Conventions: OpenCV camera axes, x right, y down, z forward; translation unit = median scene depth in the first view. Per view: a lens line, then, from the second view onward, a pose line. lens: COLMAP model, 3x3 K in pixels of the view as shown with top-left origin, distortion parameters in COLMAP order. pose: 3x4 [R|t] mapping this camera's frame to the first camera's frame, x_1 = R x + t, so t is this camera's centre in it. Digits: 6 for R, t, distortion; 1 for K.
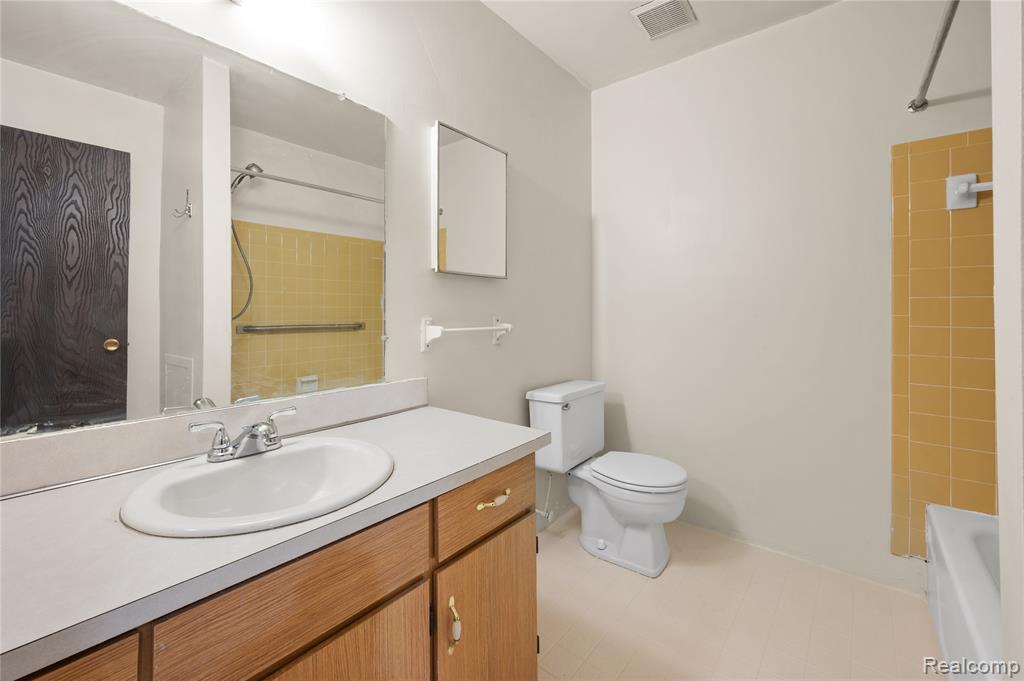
lens RADIAL K [[417.9, 0, 511.1], [0, 417.9, 311.9], [0, 0, 1]] dist [-0.003422, -0.000260]
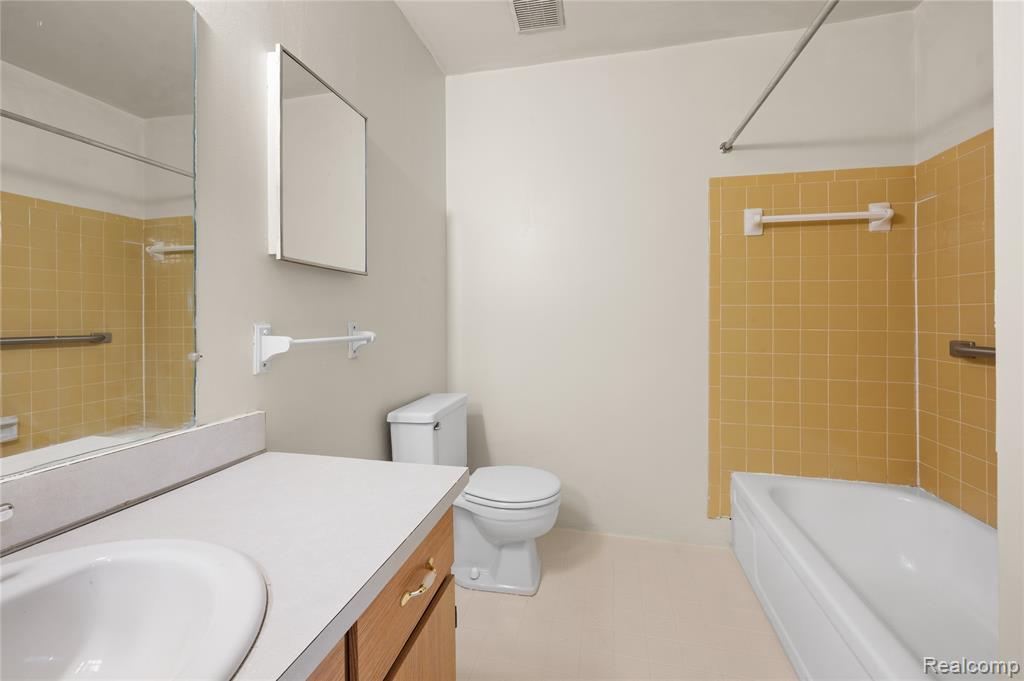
lens RADIAL K [[417.9, 0, 516.9], [0, 417.9, 320.2], [0, 0, 1]] dist [-0.003422, -0.000260]
pose [[0.895772, -0.002624, 0.444506, -0.114718], [0.000428, 0.999987, 0.005041, 0.002862], [-0.444513, -0.004325, 0.895762, 0.166507]]
